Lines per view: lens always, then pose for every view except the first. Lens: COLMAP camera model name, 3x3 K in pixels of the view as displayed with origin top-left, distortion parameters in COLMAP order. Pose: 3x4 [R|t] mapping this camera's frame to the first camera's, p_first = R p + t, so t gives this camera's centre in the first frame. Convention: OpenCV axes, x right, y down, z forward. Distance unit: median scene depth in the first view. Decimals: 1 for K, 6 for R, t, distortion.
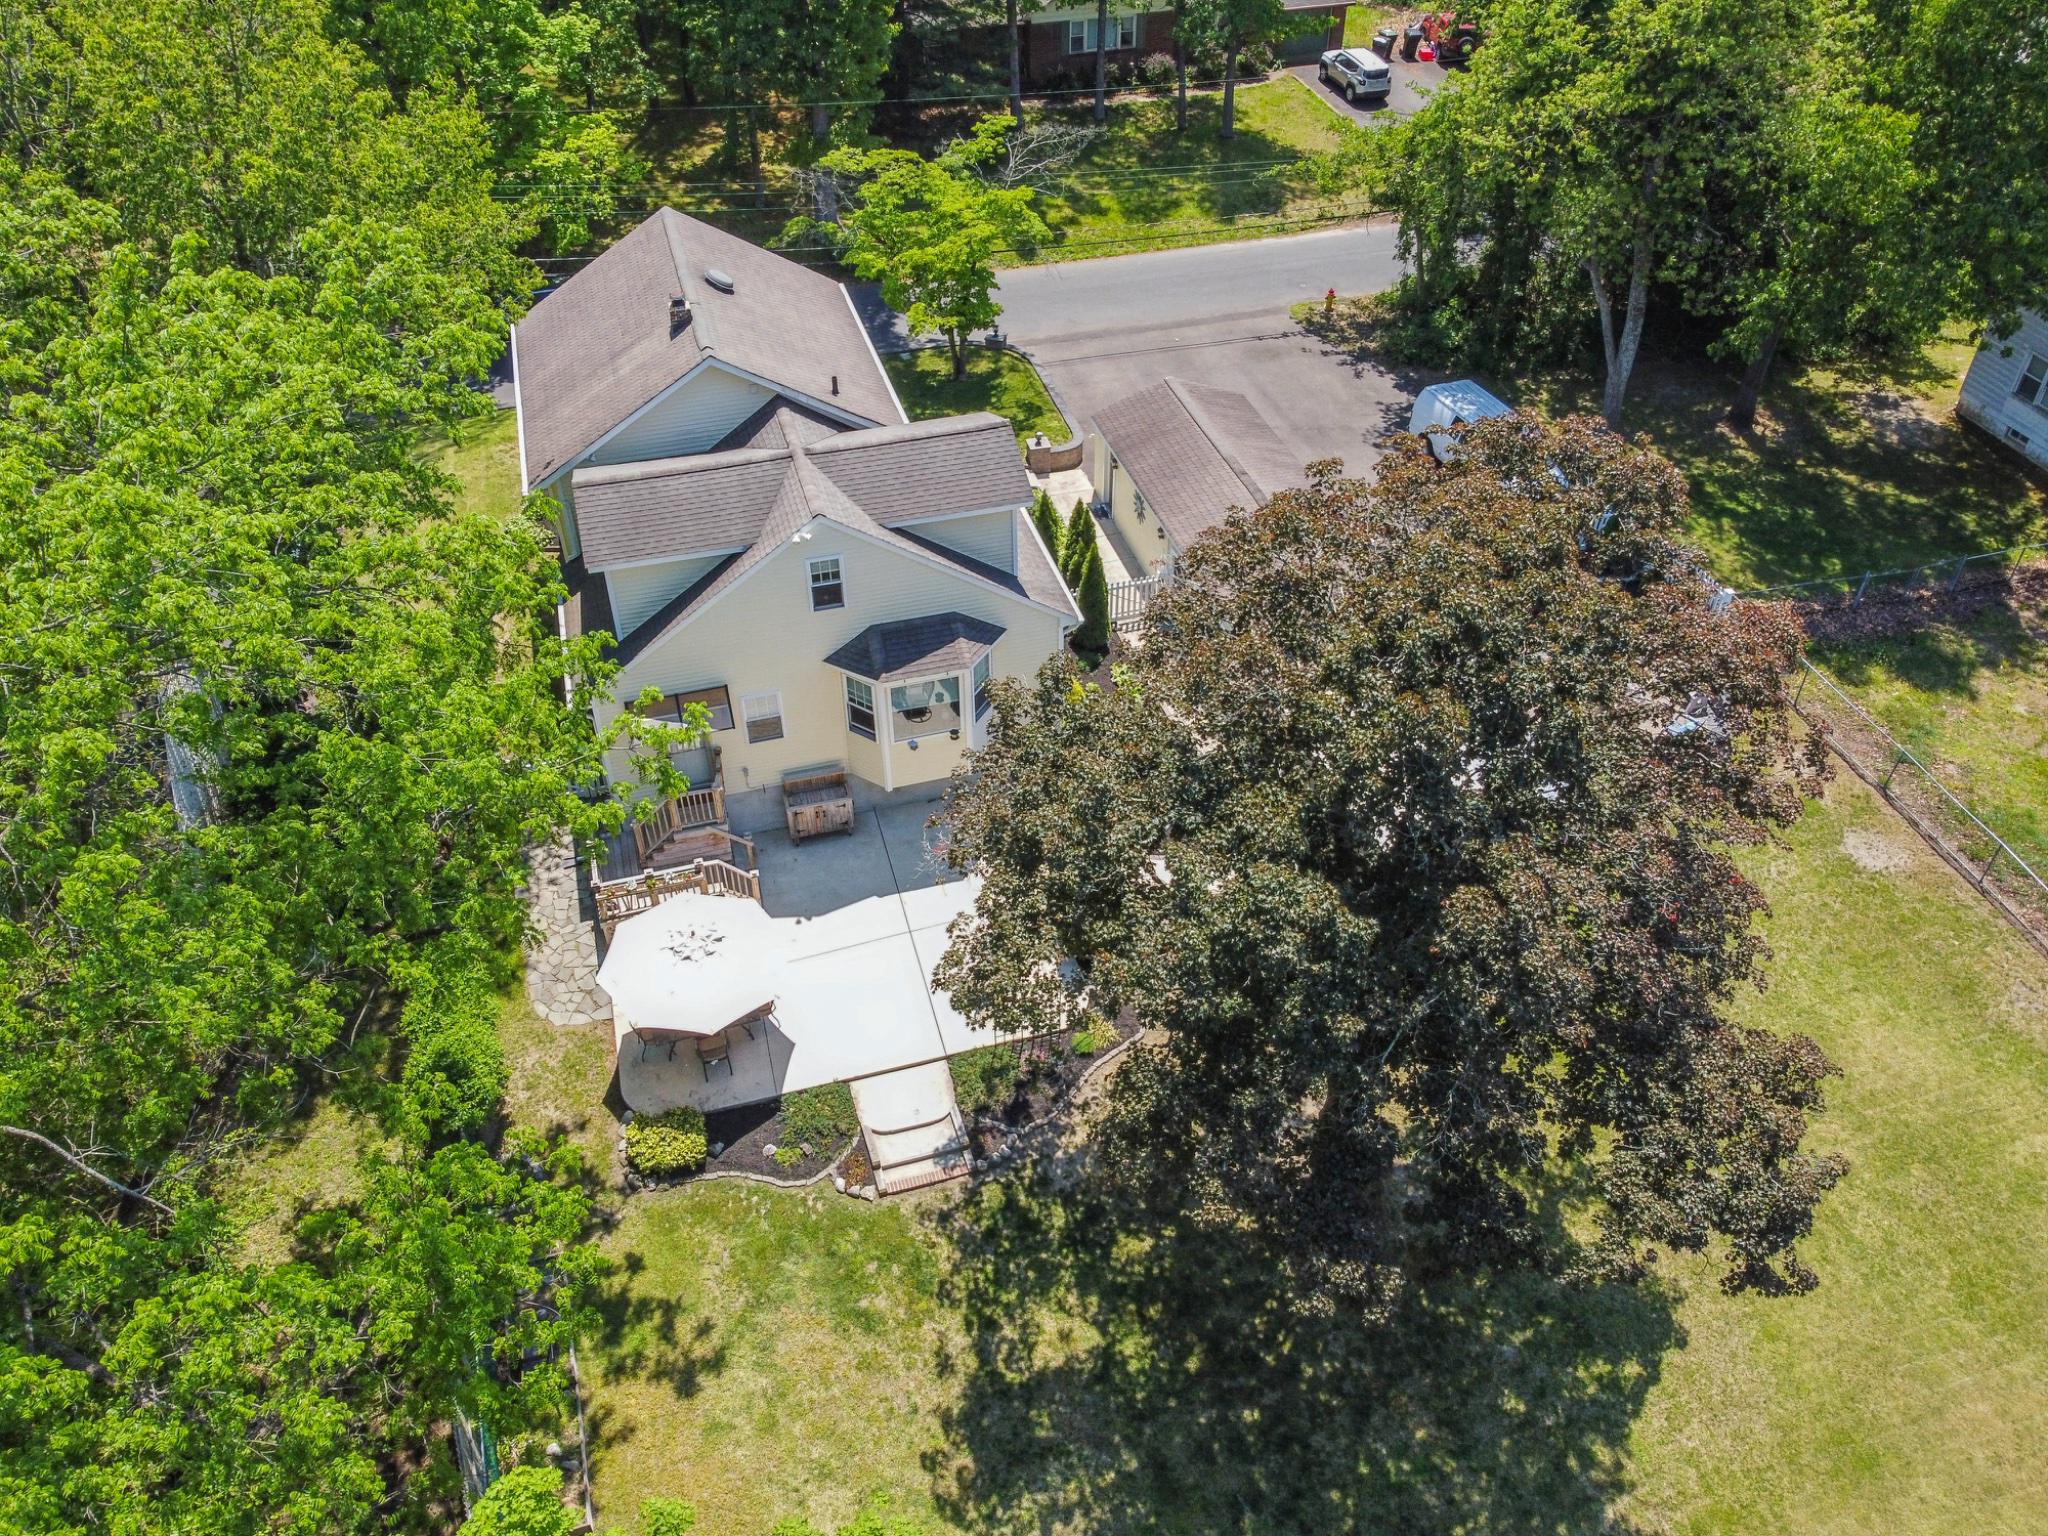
lens RADIAL K [[1571.5, 0, 1024.0], [0, 1571.5, 768.0], [0, 0, 1]] dist [0.000823, 0.004051]
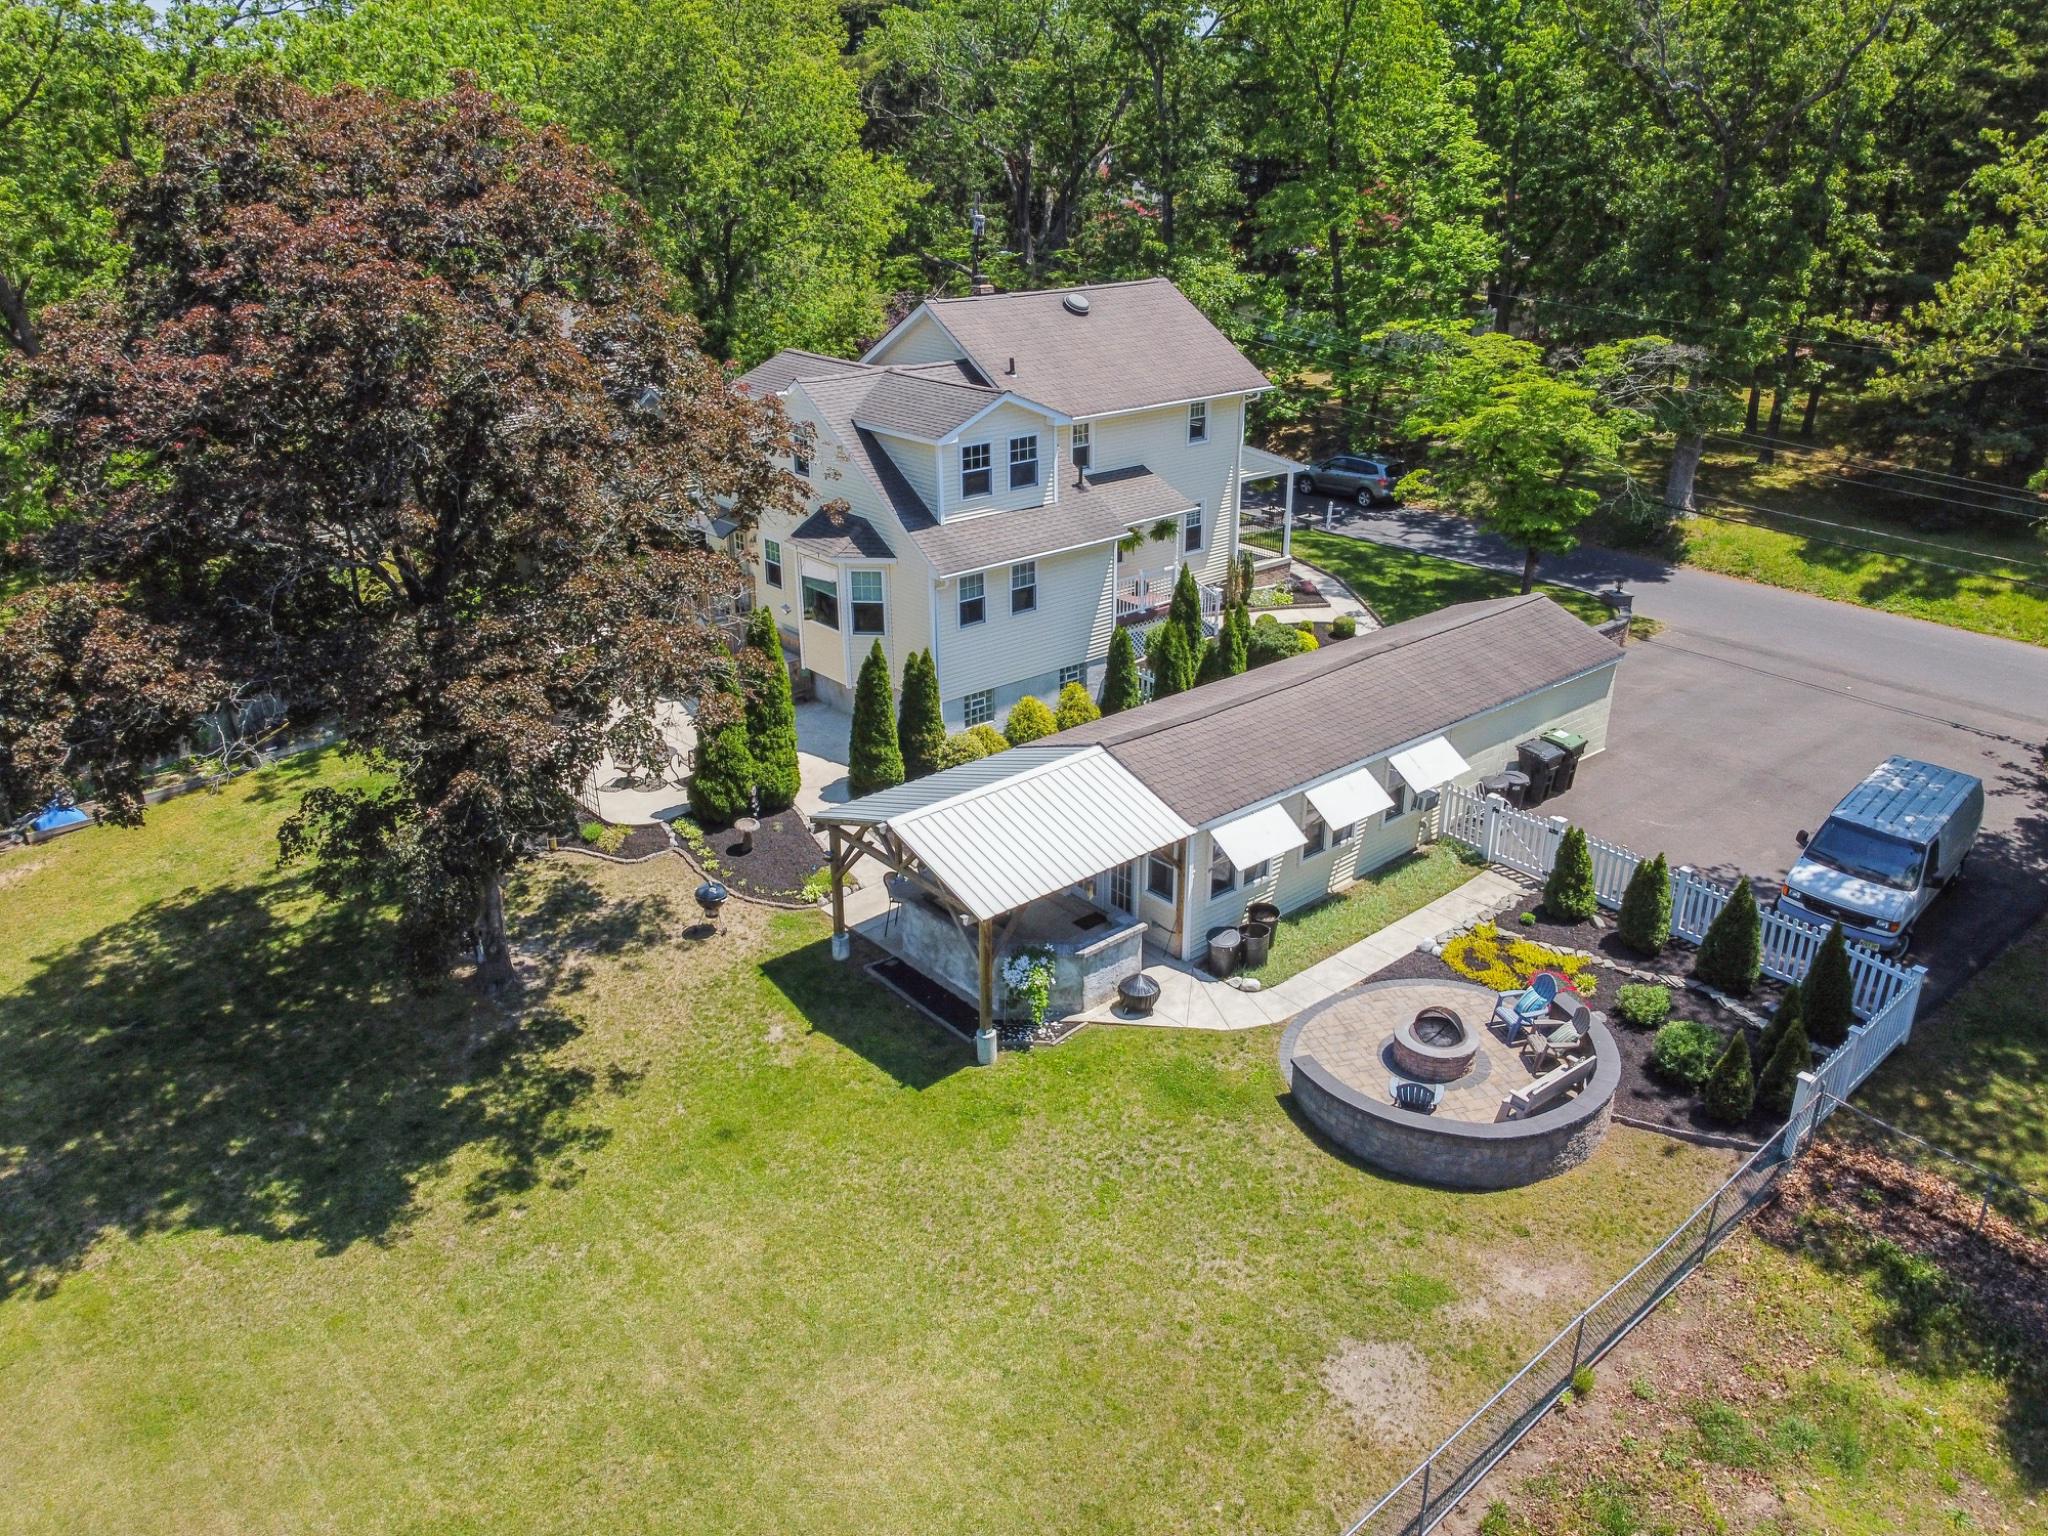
lens RADIAL K [[1529.9, 0, 1015.0], [0, 1529.9, 802.3], [0, 0, 1]] dist [-0.003459, -0.001789]
pose [[0.405969, 0.375733, -0.833075, 1.055343], [-0.590512, 0.803568, 0.074661, -0.091574], [0.697485, 0.461630, 0.548099, 0.649712]]
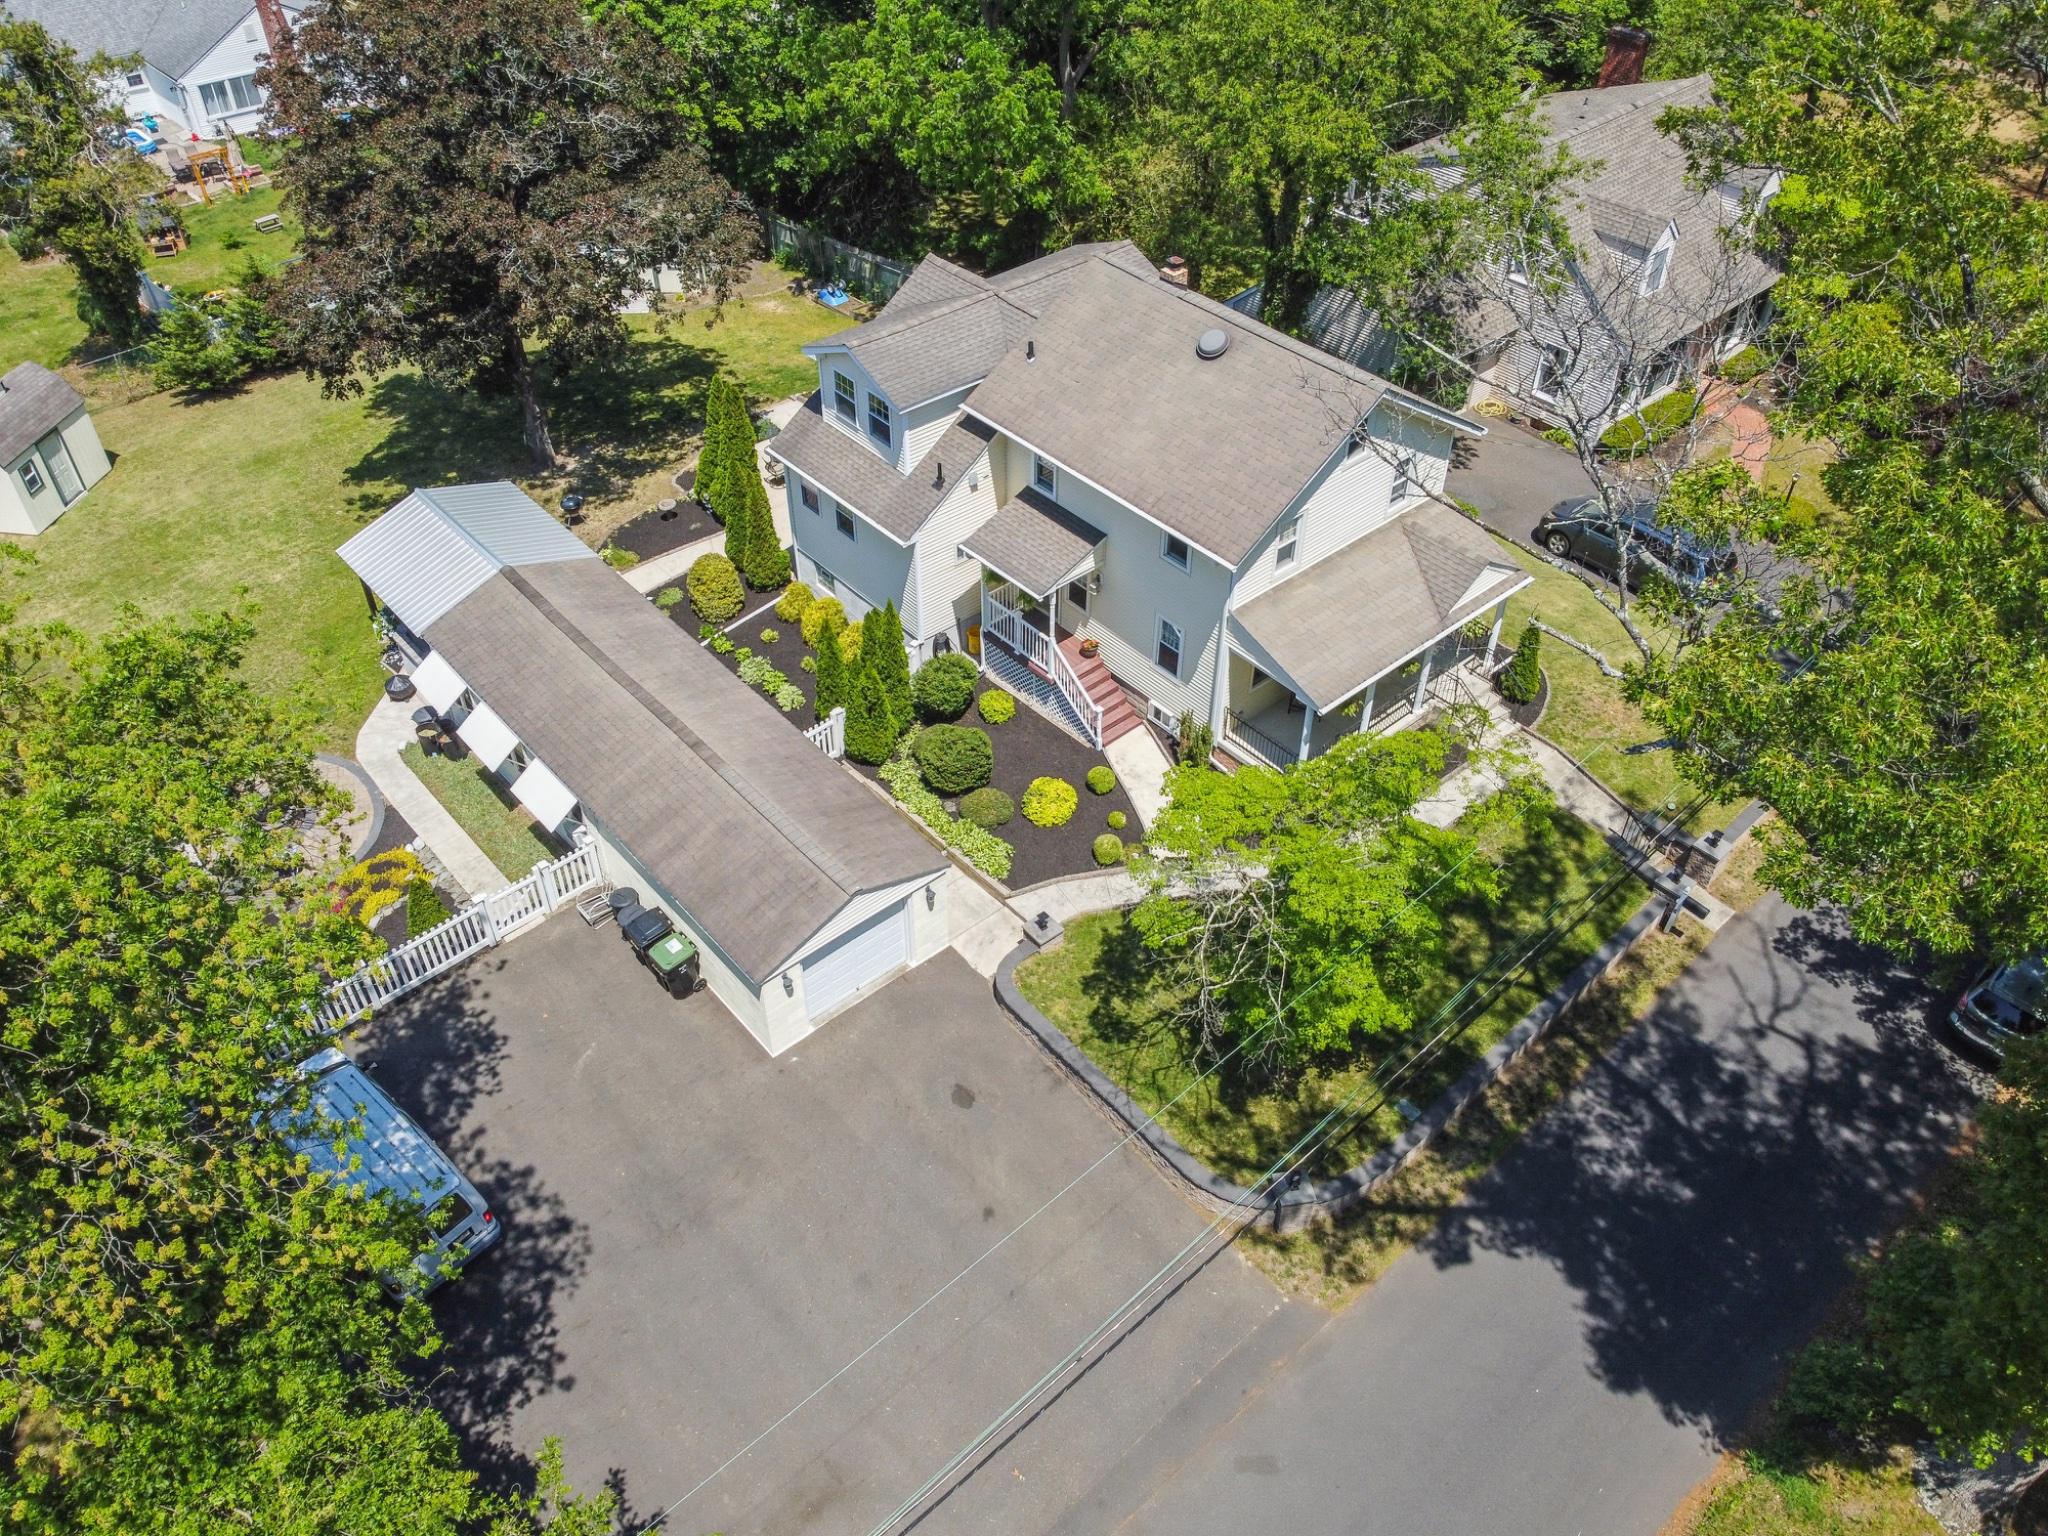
lens RADIAL K [[1506.1, 0, 1024.0], [0, 1506.1, 768.0], [0, 0, 1]] dist [-0.033126, 0.002916]
pose [[-0.906941, 0.288403, -0.307053, 0.316674], [-0.272305, 0.154778, 0.949681, -1.355489], [0.321416, 0.944917, -0.061841, 1.560513]]
